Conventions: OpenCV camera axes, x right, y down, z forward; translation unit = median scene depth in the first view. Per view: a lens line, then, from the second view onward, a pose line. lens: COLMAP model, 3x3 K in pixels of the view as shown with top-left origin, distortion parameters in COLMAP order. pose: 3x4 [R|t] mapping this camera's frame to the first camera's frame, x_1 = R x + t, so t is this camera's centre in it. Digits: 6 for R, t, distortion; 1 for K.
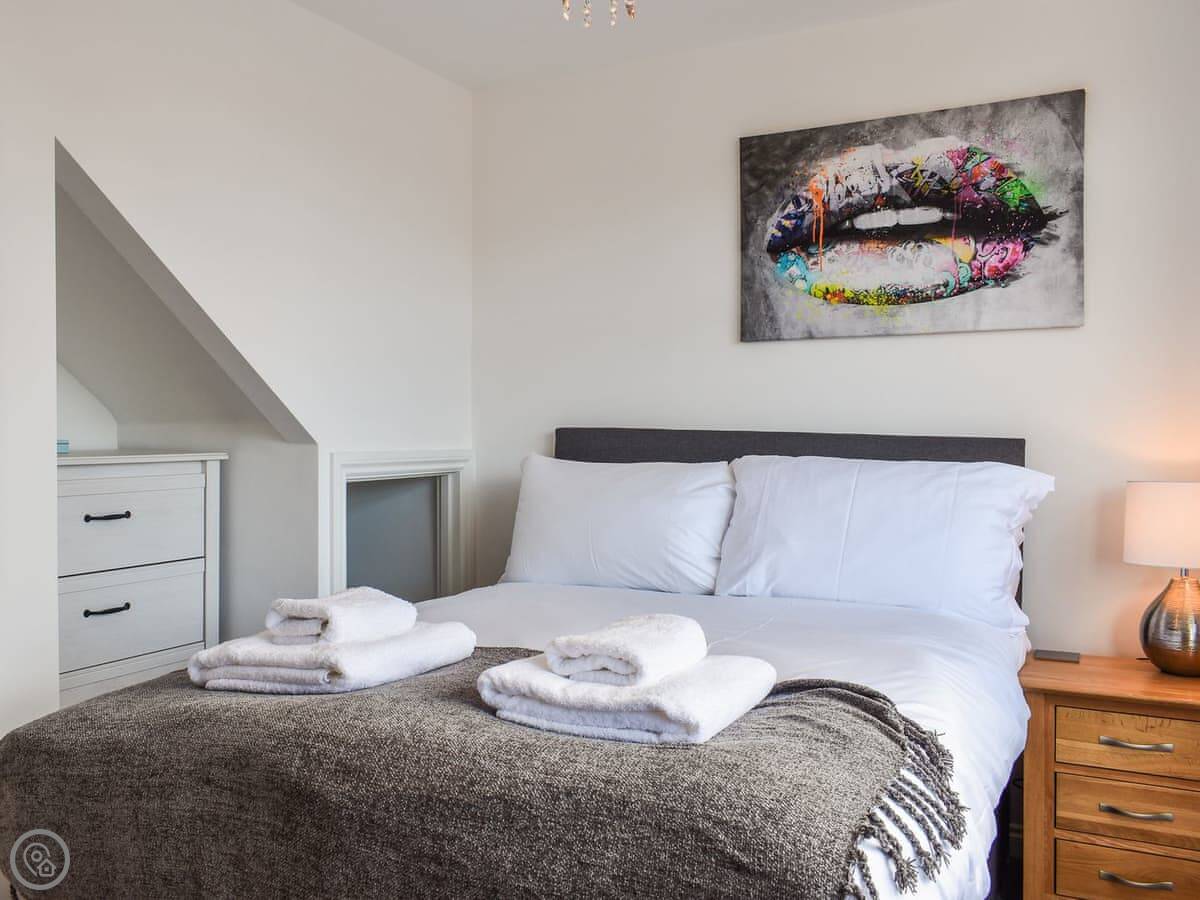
lens RADIAL K [[1041.6, 0, 579.2], [0, 1041.6, 451.6], [0, 0, 1]] dist [0.001800, -0.004929]
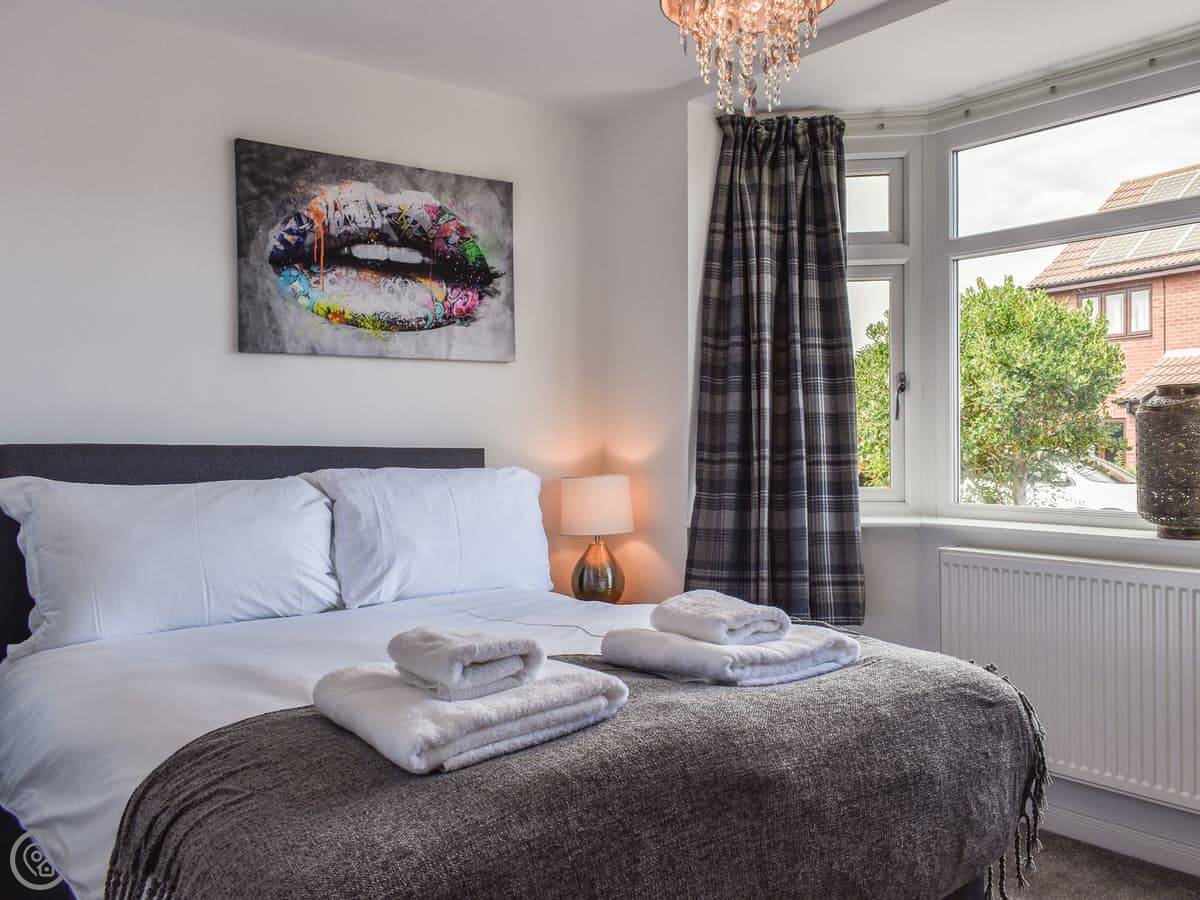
lens RADIAL K [[1041.6, 0, 579.2], [0, 1041.6, 451.6], [0, 0, 1]] dist [0.001800, -0.004929]
pose [[0.422380, -0.015382, 0.906288, -0.623135], [0.029500, 0.999560, 0.003216, -0.008988], [-0.905939, 0.025377, 0.422648, 0.343912]]
